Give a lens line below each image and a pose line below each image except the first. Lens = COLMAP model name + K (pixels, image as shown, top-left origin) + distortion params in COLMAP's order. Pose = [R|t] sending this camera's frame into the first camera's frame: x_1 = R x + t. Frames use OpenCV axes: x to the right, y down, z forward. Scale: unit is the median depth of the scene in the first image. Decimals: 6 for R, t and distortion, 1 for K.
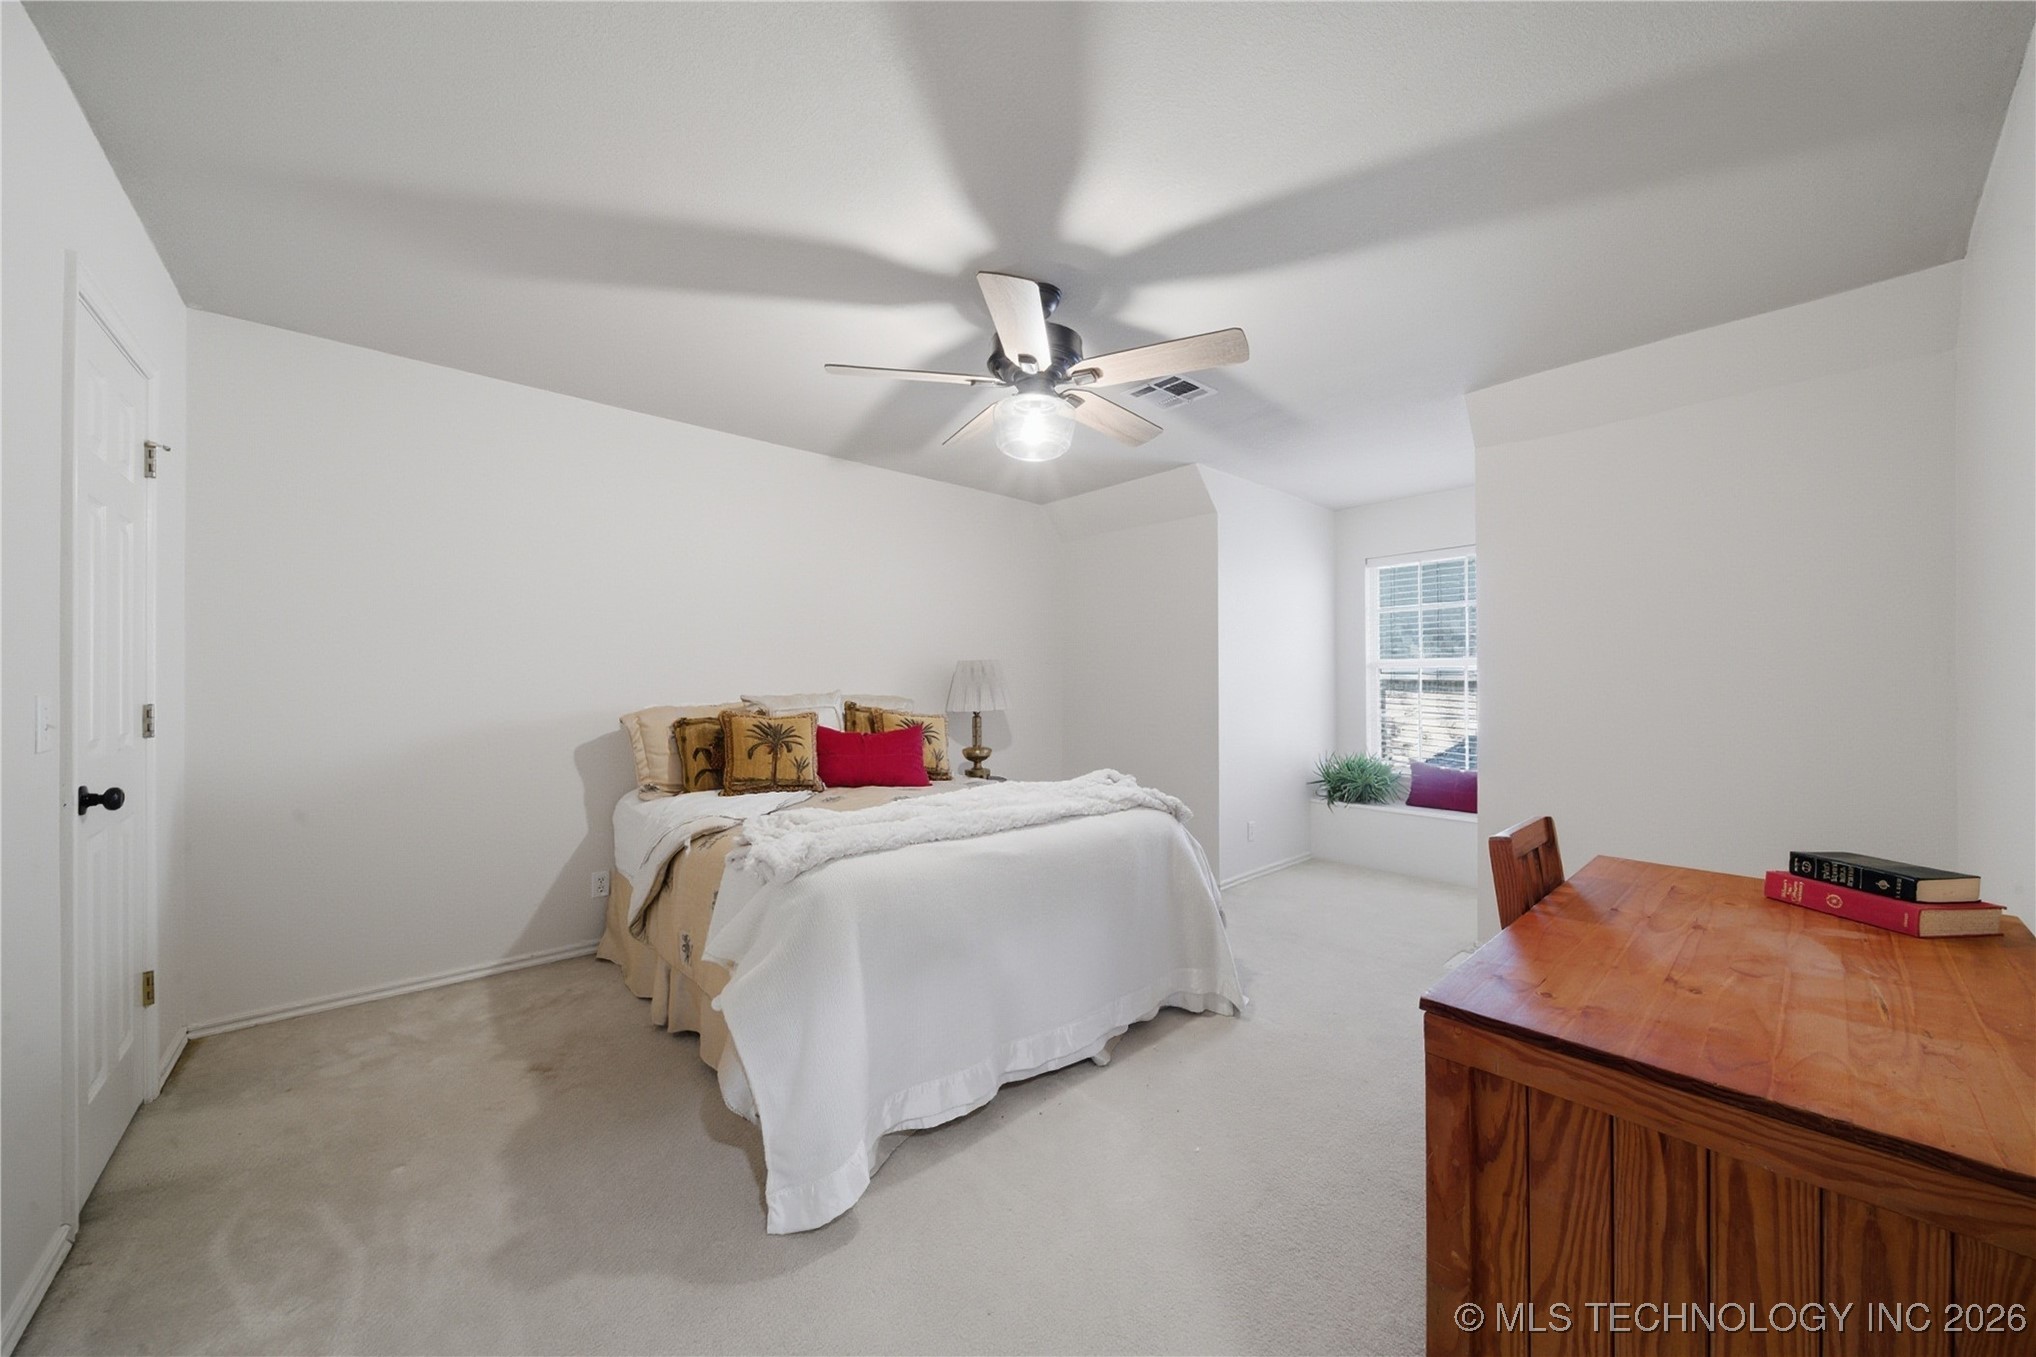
lens RADIAL K [[719.2, 0, 1014.5], [0, 719.2, 680.3], [0, 0, 1]] dist [-0.001732, -0.000552]
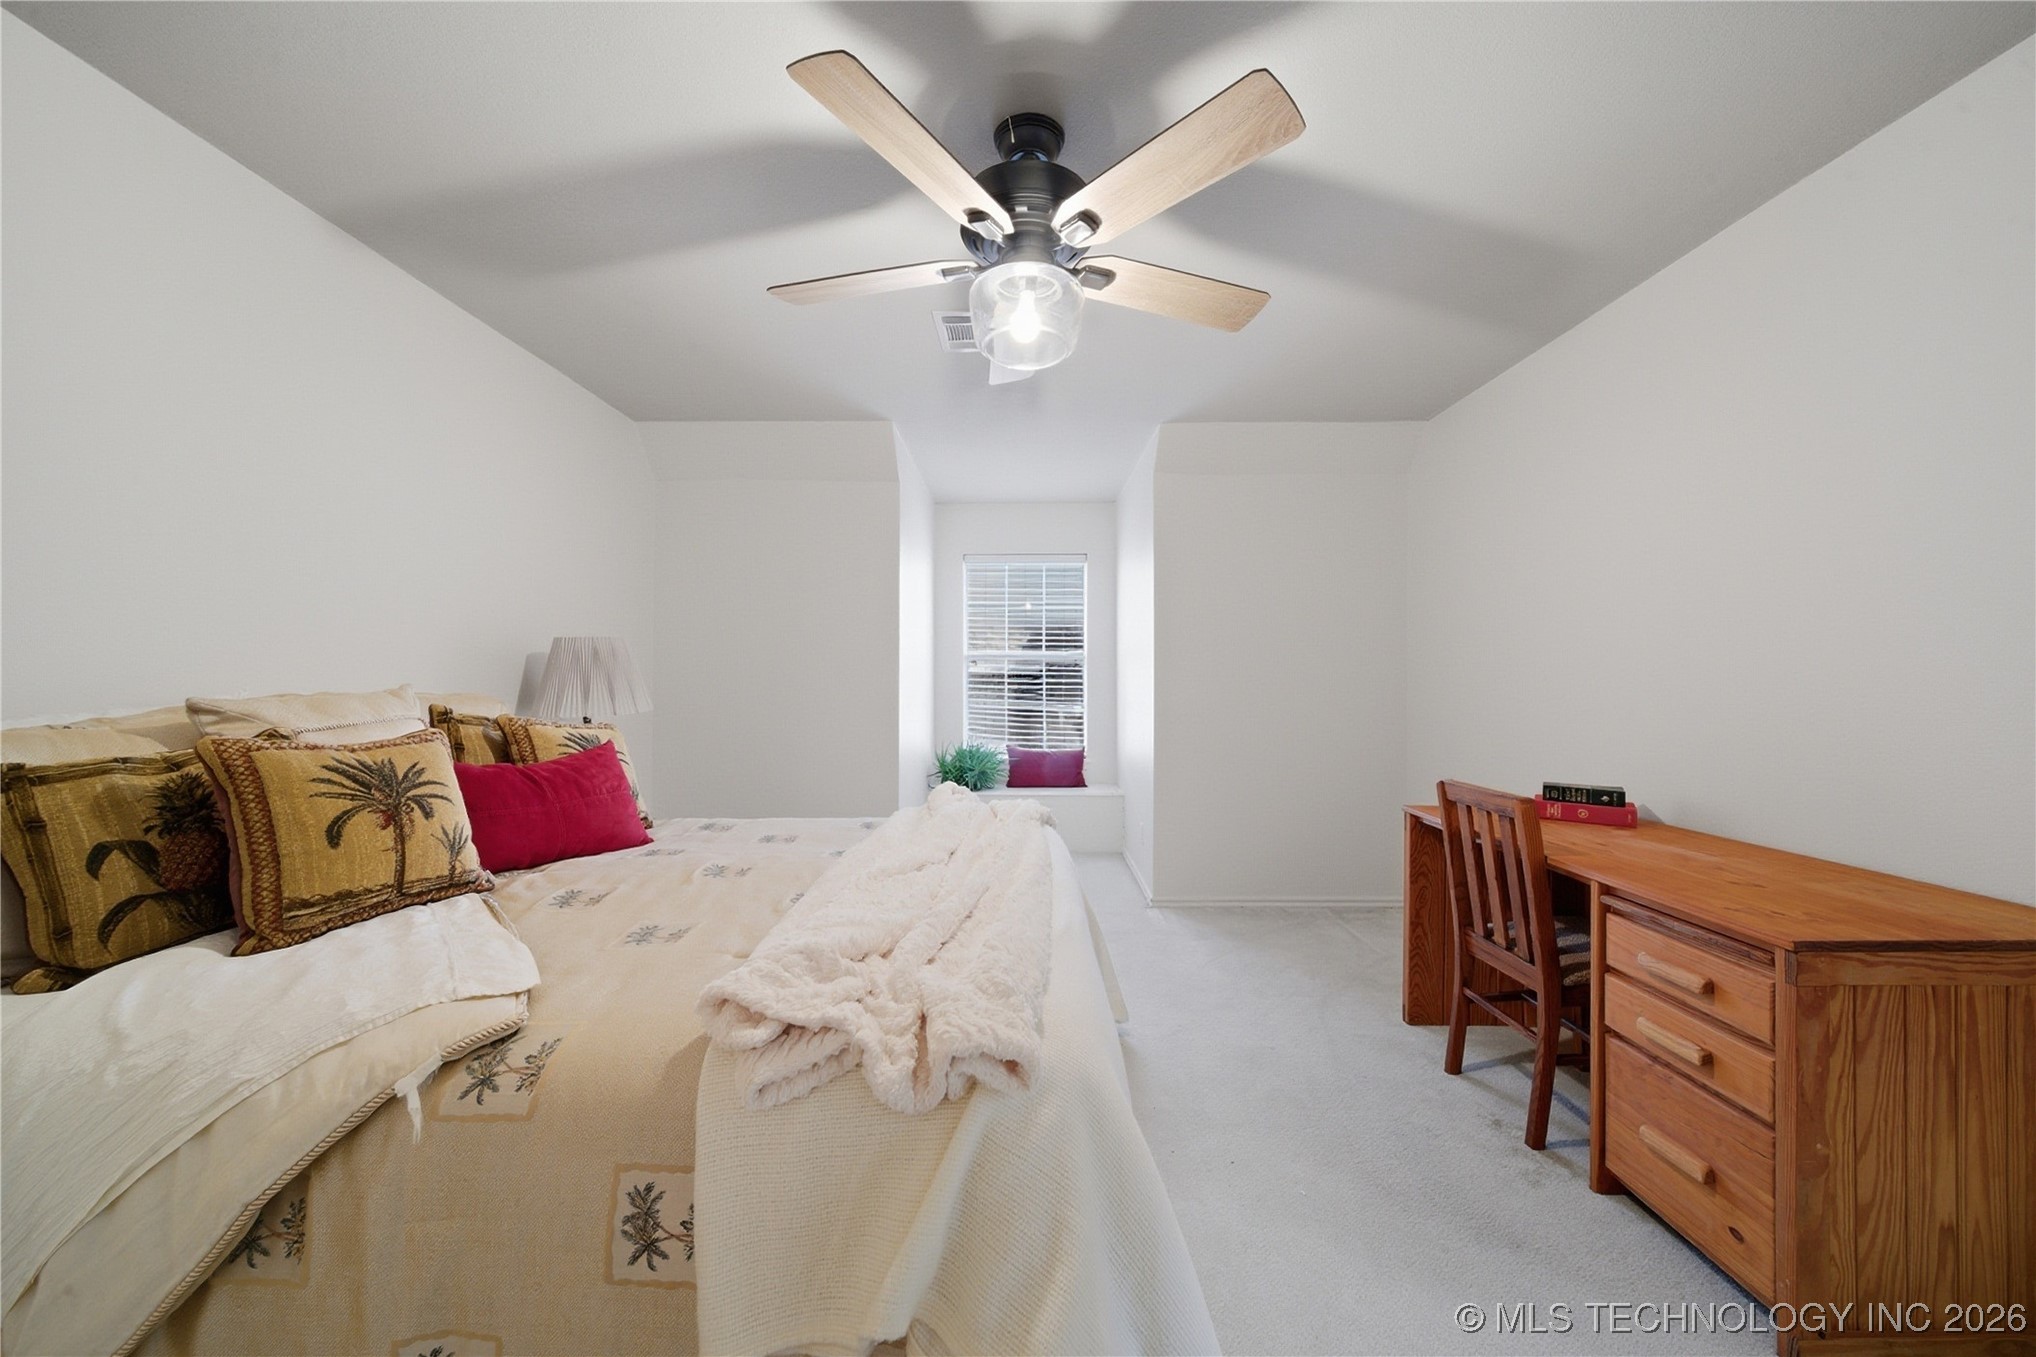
lens RADIAL K [[719.2, 0, 1014.5], [0, 719.2, 680.3], [0, 0, 1]] dist [-0.001732, -0.000552]
pose [[0.669240, -0.001246, 0.743045, -0.410612], [-0.005265, 0.999966, 0.006420, 0.006411], [-0.743028, -0.008209, 0.669210, 0.419030]]
